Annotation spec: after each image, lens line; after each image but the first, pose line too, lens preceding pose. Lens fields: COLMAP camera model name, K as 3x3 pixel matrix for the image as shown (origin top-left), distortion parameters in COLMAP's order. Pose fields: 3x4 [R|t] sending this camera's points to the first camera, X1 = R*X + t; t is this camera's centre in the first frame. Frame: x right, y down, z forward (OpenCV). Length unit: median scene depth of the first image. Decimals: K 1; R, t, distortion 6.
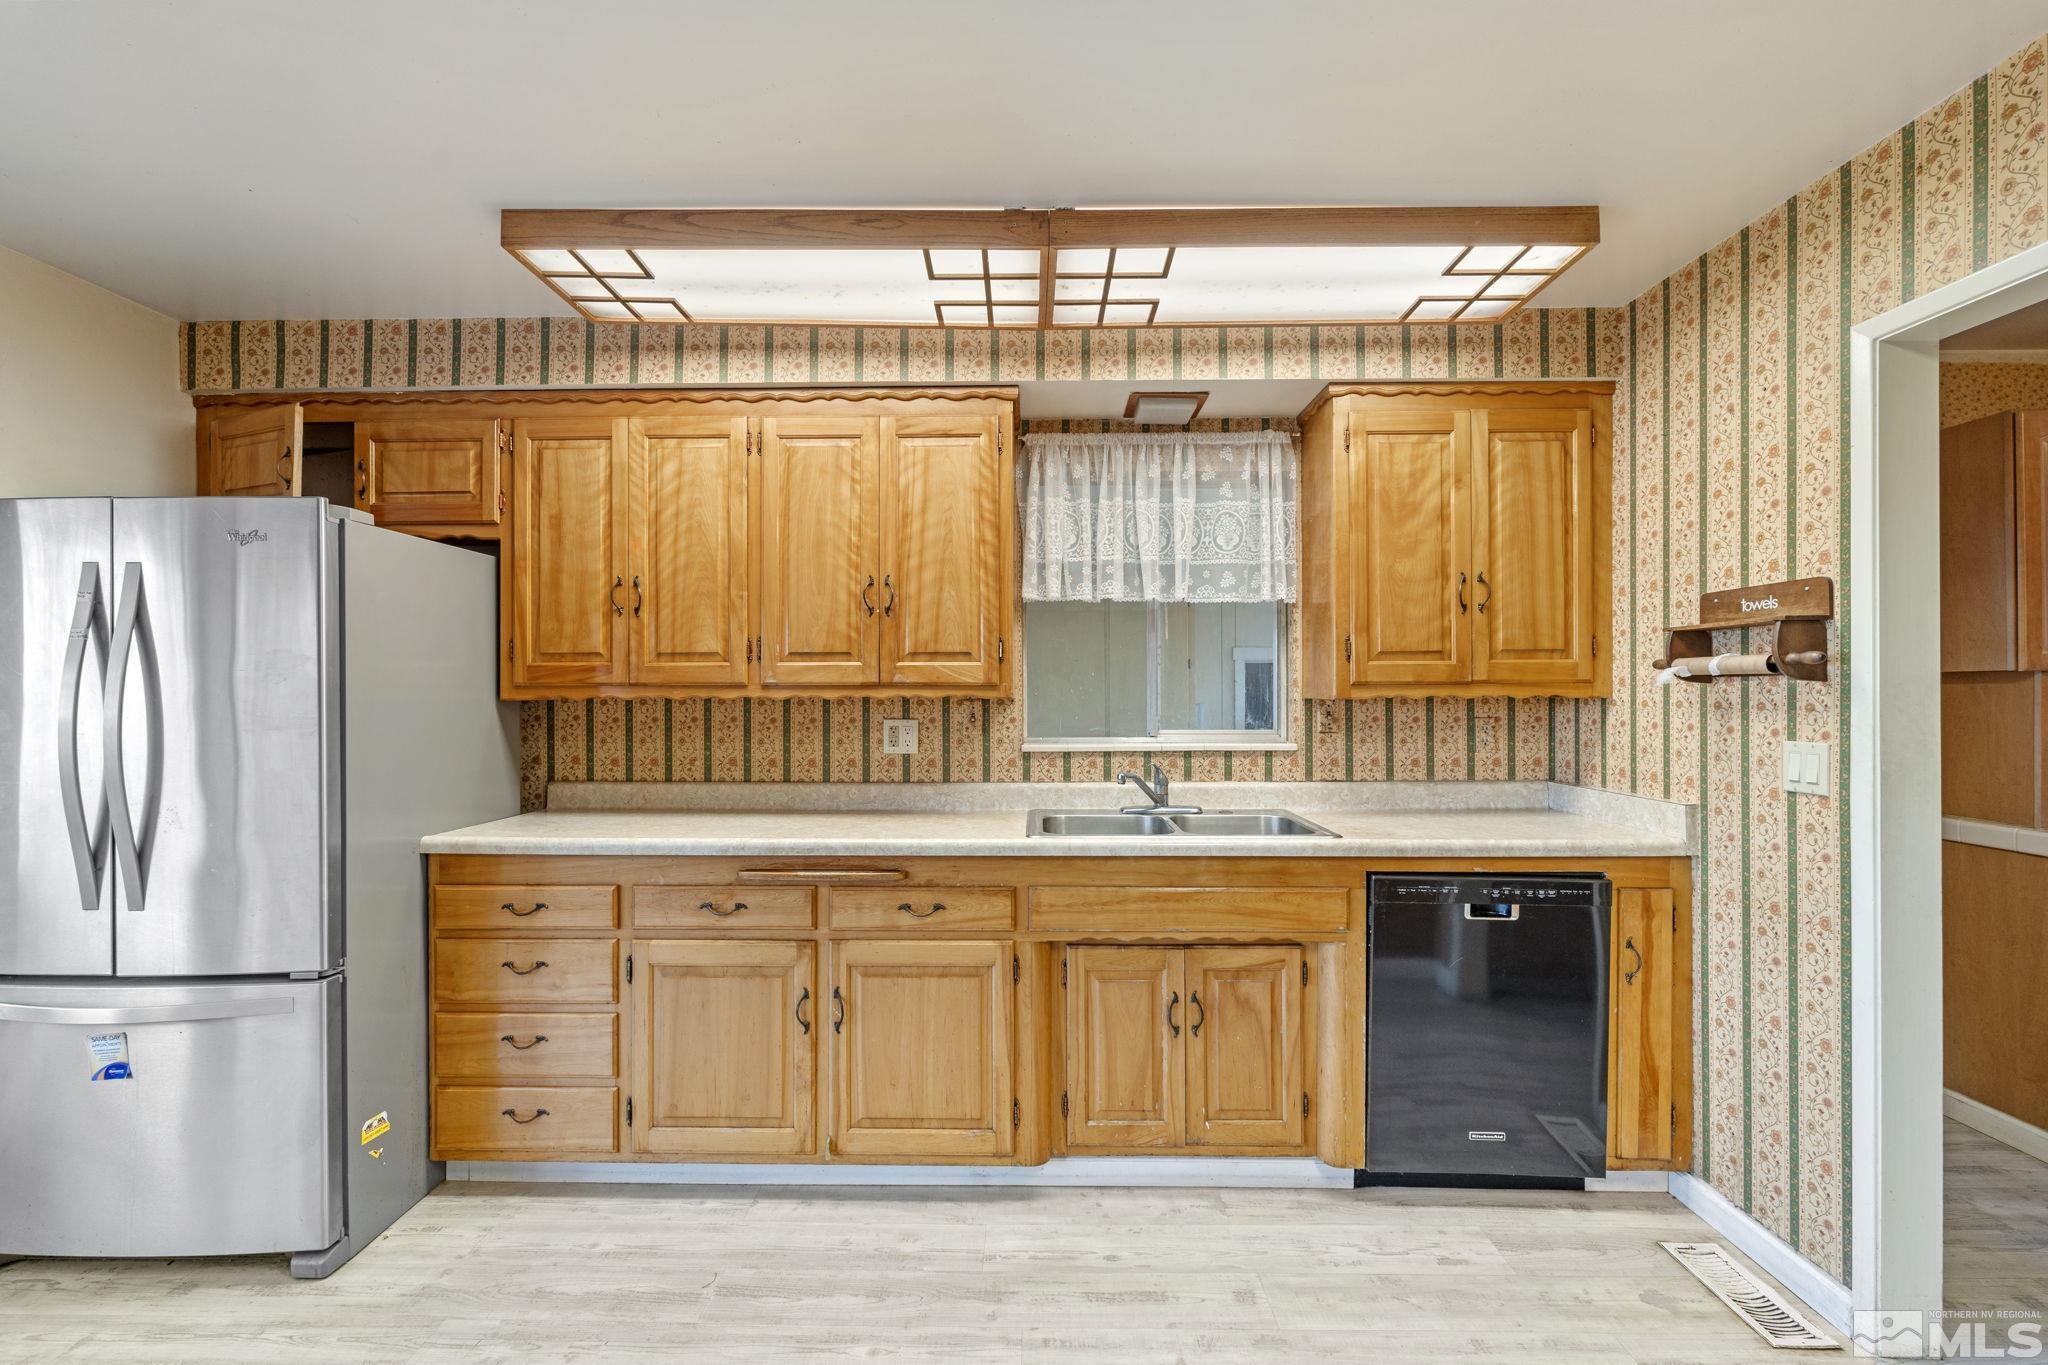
lens RADIAL K [[888.2, 0, 1018.6], [0, 888.2, 686.7], [0, 0, 1]] dist [-0.004679, -0.000180]
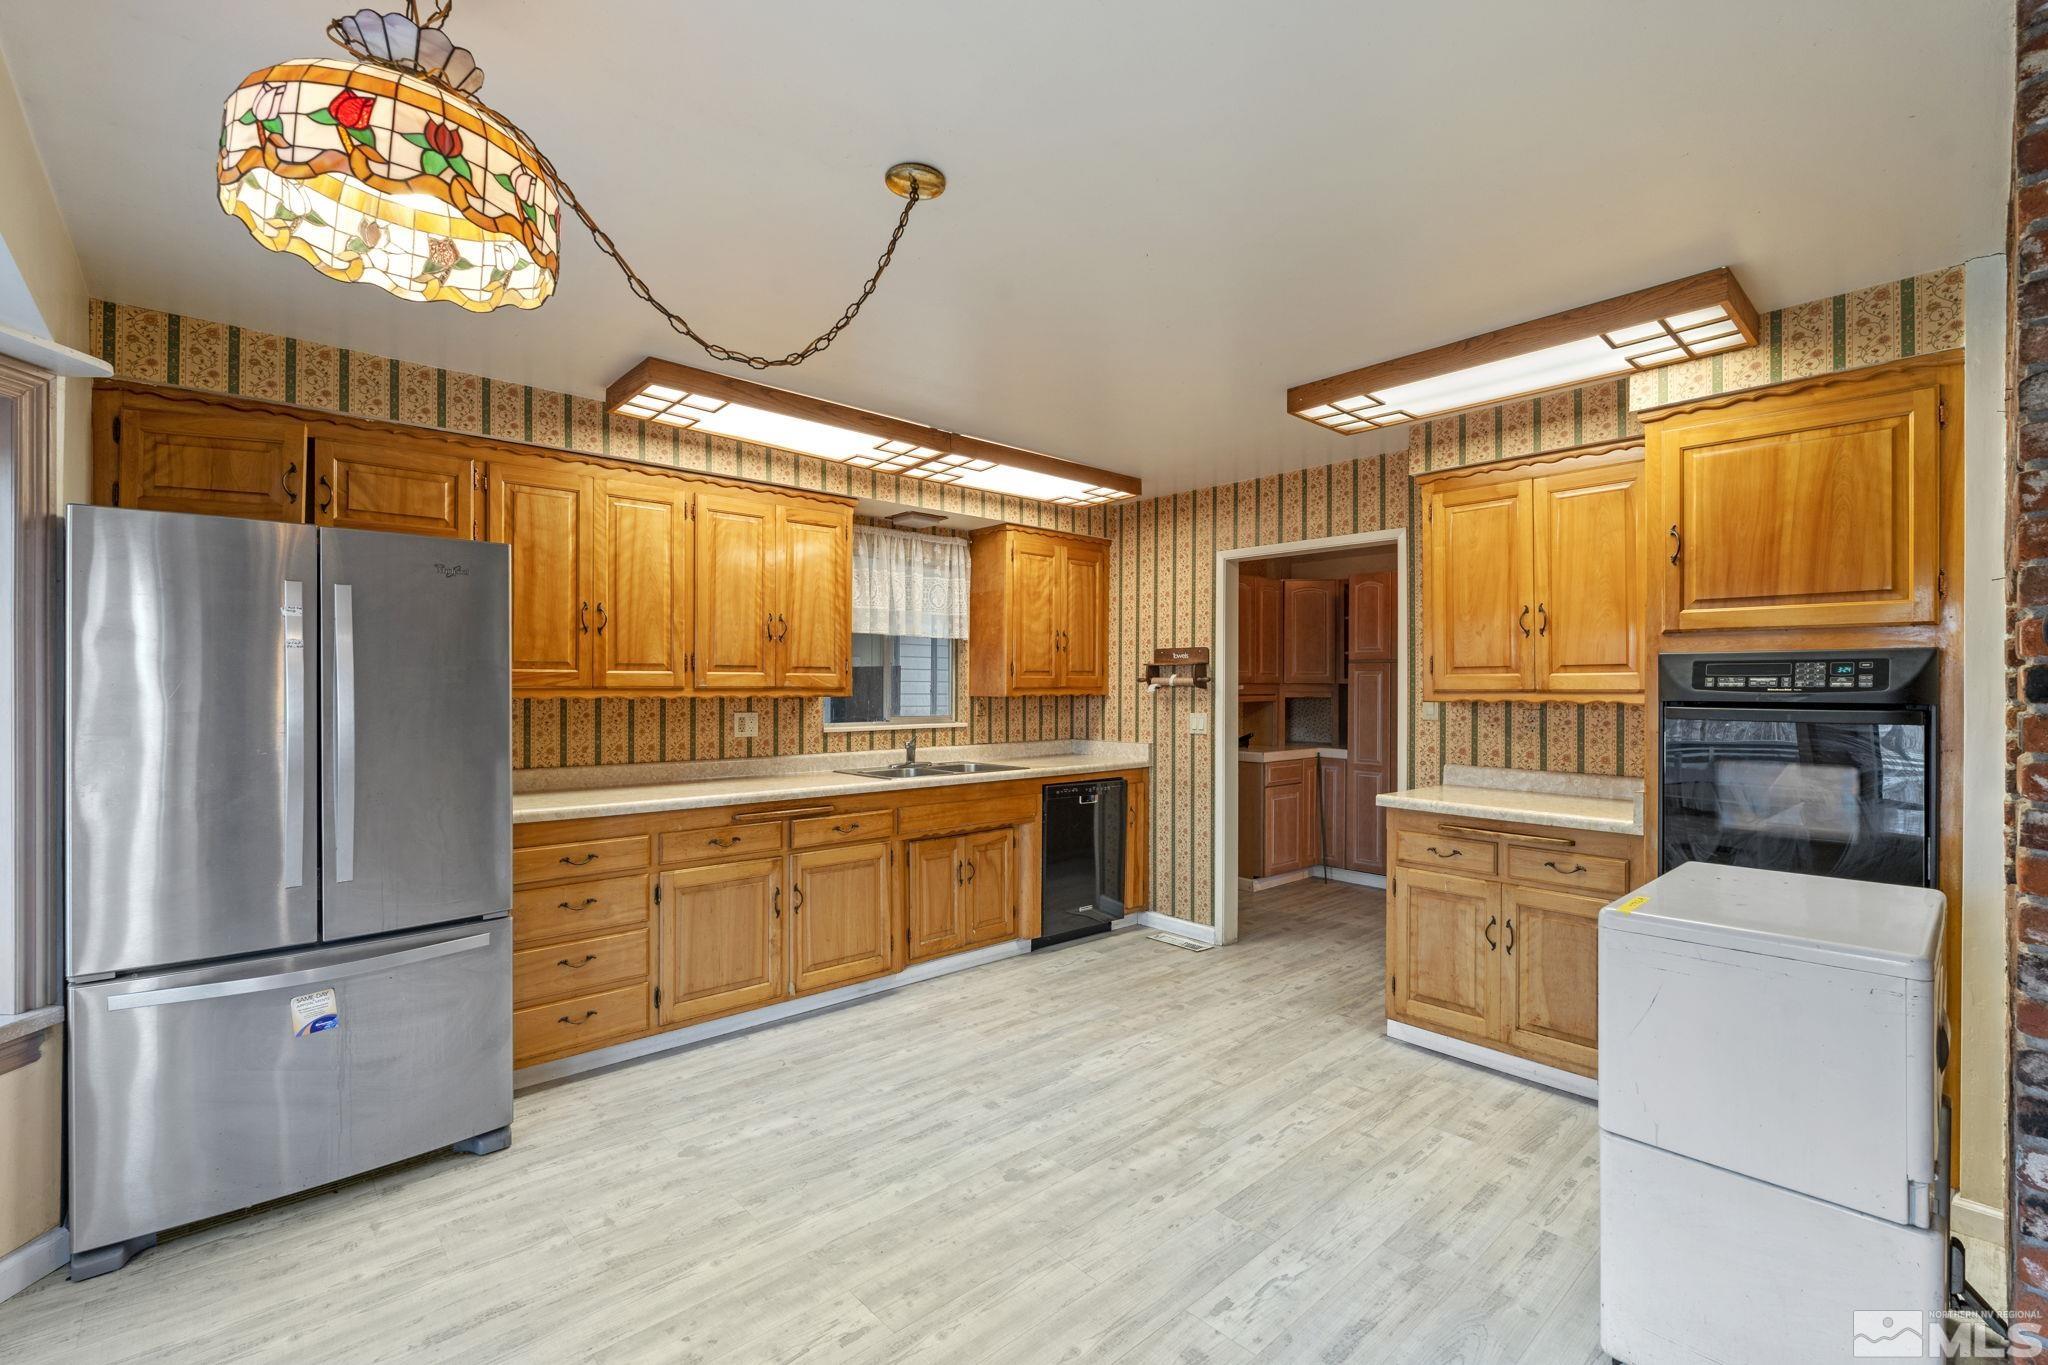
lens RADIAL K [[888.2, 0, 1018.6], [0, 888.2, 686.7], [0, 0, 1]] dist [-0.004679, -0.000180]
pose [[0.732699, 0.003009, 0.680546, -0.870864], [-0.006212, 0.999978, 0.002267, -0.010628], [-0.680525, -0.005888, 0.732701, -0.354487]]
